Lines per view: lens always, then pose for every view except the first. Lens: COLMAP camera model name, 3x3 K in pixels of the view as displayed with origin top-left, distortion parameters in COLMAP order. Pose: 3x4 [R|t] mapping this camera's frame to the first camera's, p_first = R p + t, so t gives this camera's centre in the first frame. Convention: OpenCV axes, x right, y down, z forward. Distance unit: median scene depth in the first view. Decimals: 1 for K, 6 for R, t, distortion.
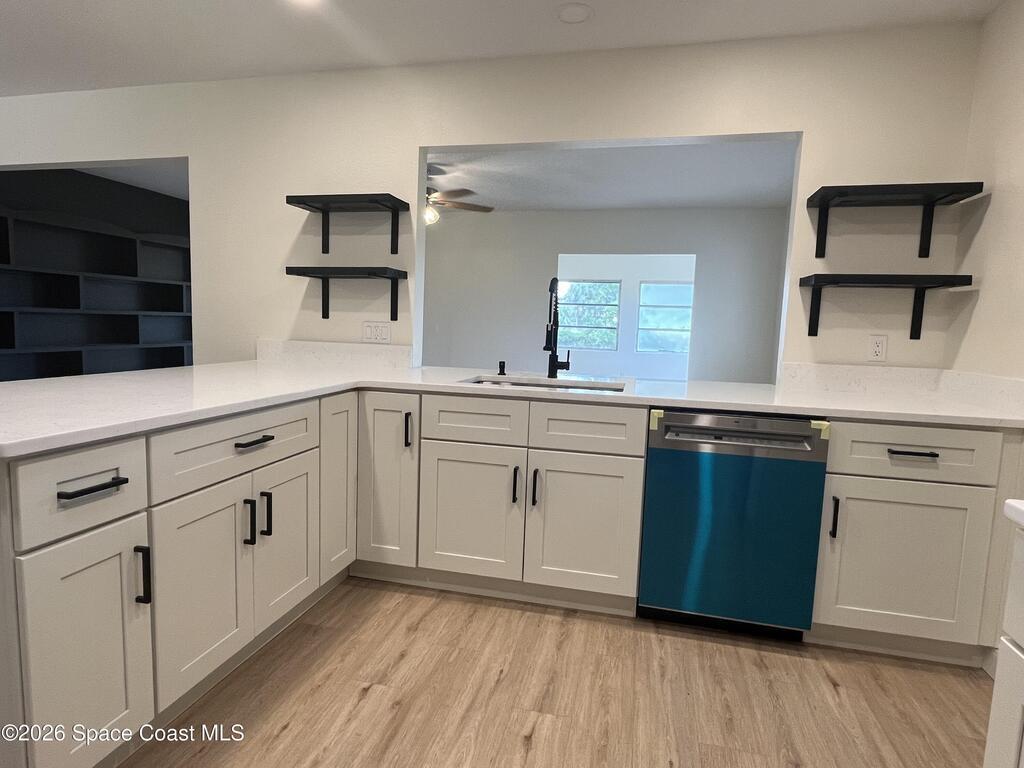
lens RADIAL K [[572.4, 0, 506.8], [0, 572.4, 379.8], [0, 0, 1]] dist [-0.000787, -0.001025]
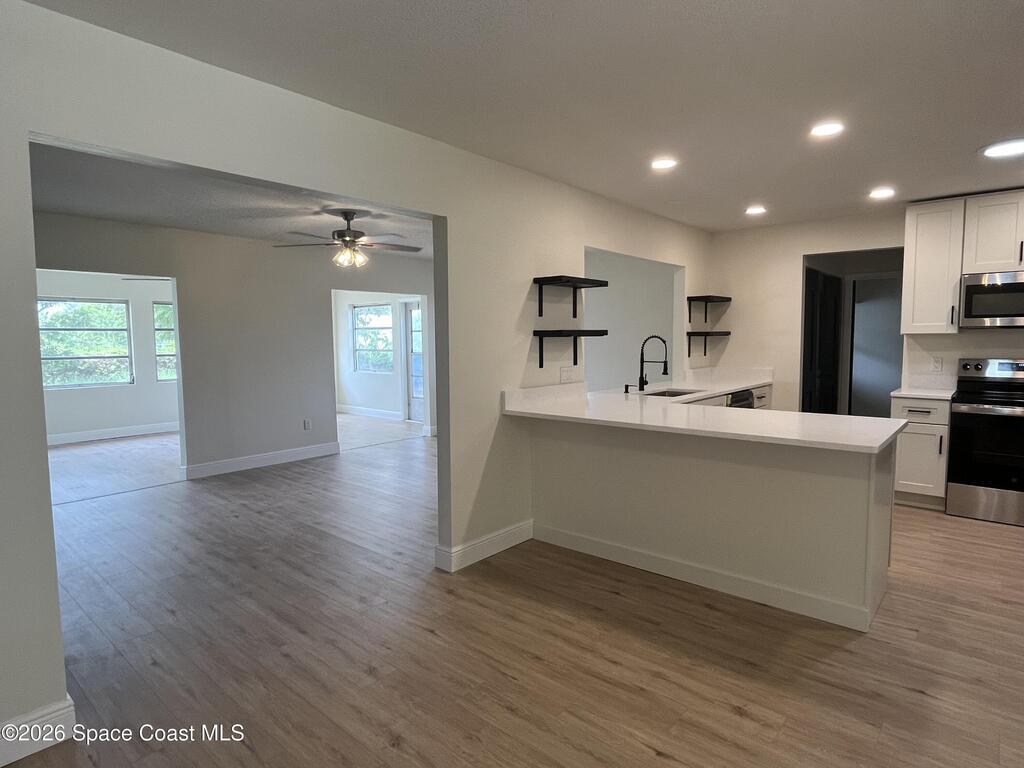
lens RADIAL K [[572.4, 0, 508.6], [0, 572.4, 383.6], [0, 0, 1]] dist [-0.000787, -0.001025]
pose [[0.460399, -0.107923, 0.881128, -1.697160], [0.111665, 0.991739, 0.063125, -0.186319], [-0.880661, 0.069329, 0.468646, 0.553528]]
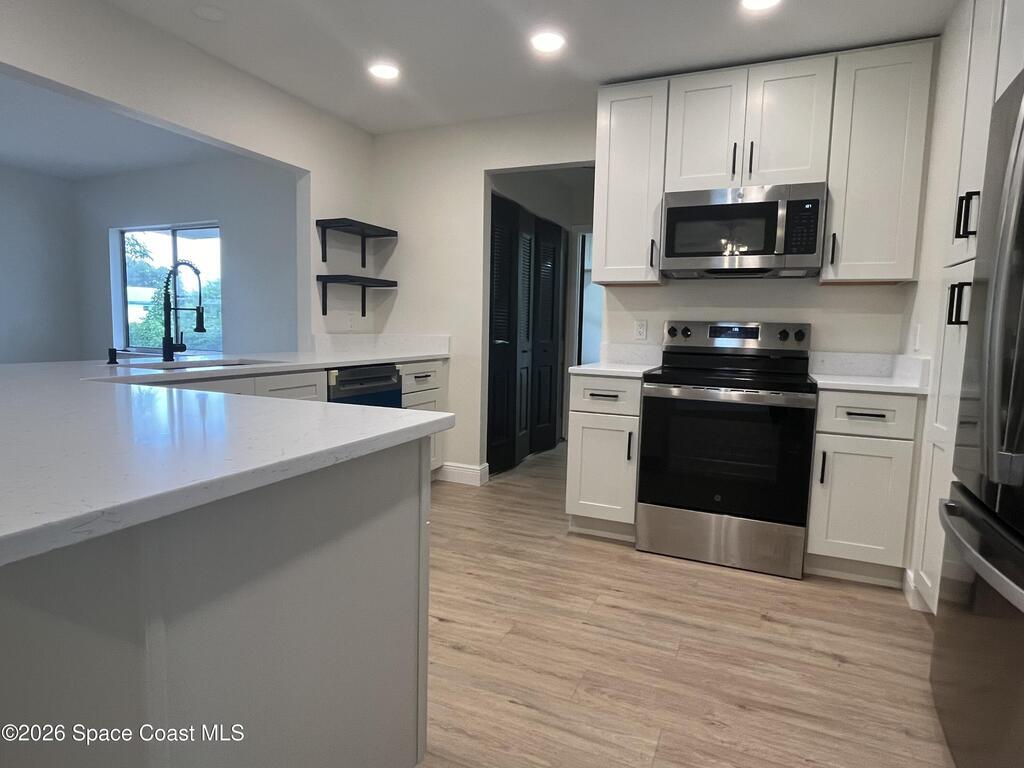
lens RADIAL K [[572.4, 0, 509.5], [0, 572.4, 381.9], [0, 0, 1]] dist [-0.000787, -0.001025]
pose [[0.179738, -0.123821, 0.975891, -0.793674], [0.080854, 0.990550, 0.110790, -0.030214], [-0.980386, 0.058992, 0.188050, 0.258212]]
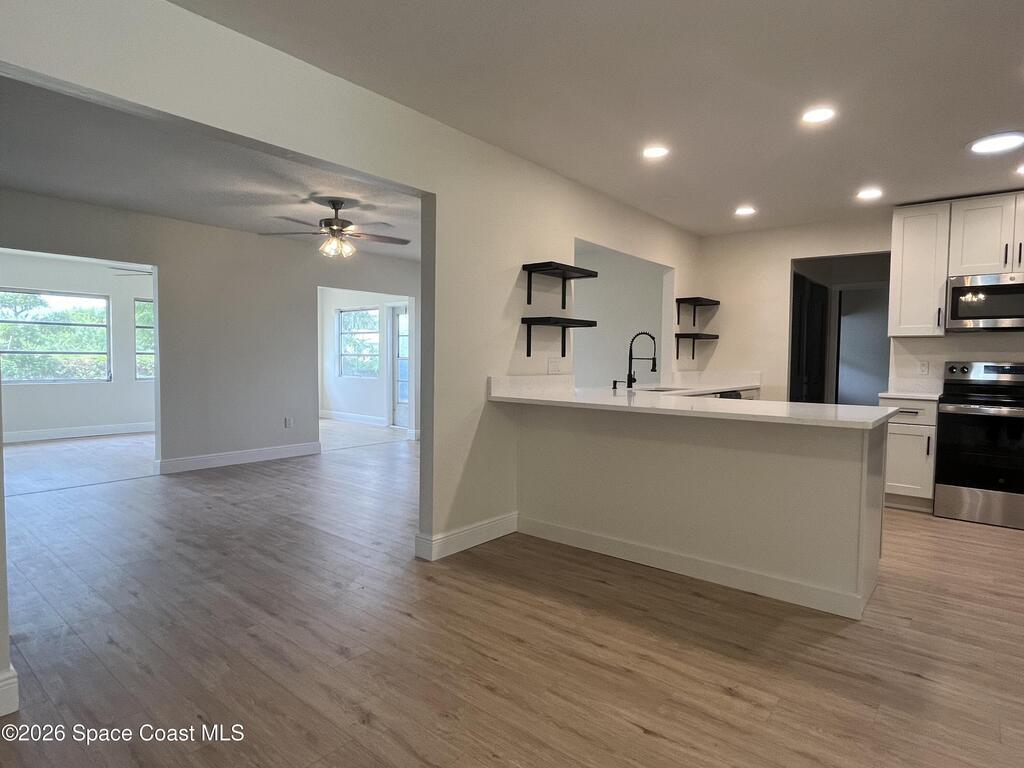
lens RADIAL K [[572.4, 0, 508.9], [0, 572.4, 383.7], [0, 0, 1]] dist [-0.000787, -0.001025]
pose [[0.441478, -0.068448, 0.894658, -1.676752], [0.090657, 0.995386, 0.031419, -0.106454], [-0.892681, 0.067236, 0.445647, 0.571850]]
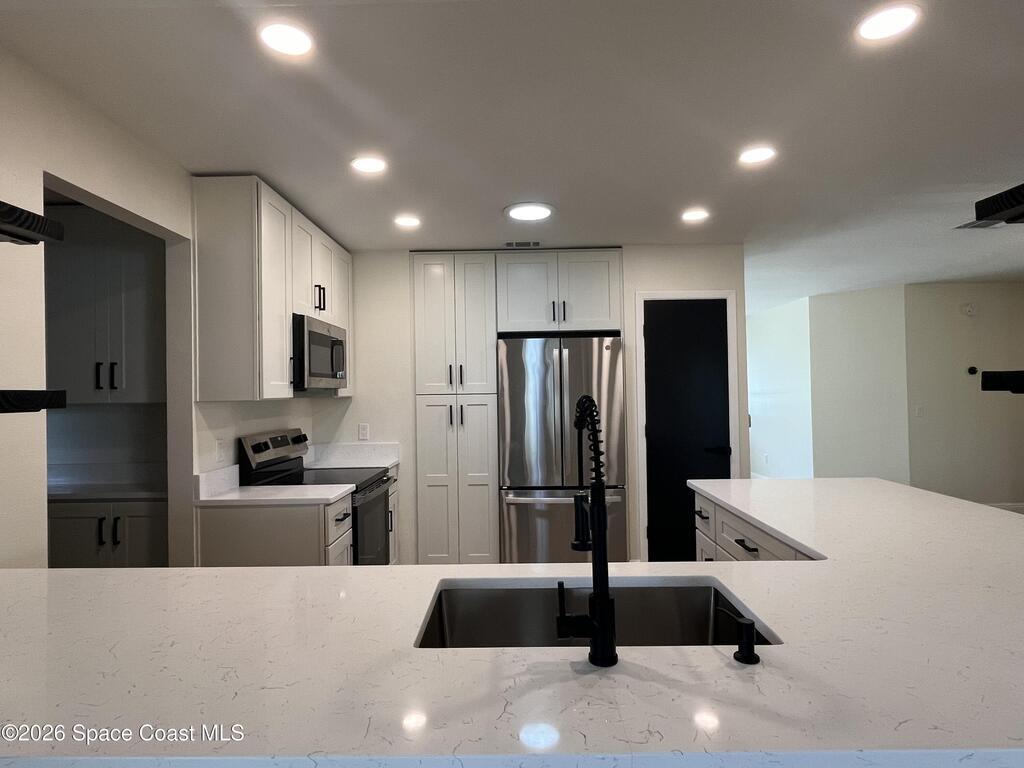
lens RADIAL K [[572.4, 0, 507.6], [0, 572.4, 385.9], [0, 0, 1]] dist [-0.000787, -0.001025]
pose [[-0.973376, -0.016883, -0.228590, 0.246266], [-0.036077, 0.996138, 0.080050, -0.210249], [0.226355, 0.086165, -0.970226, 1.372891]]
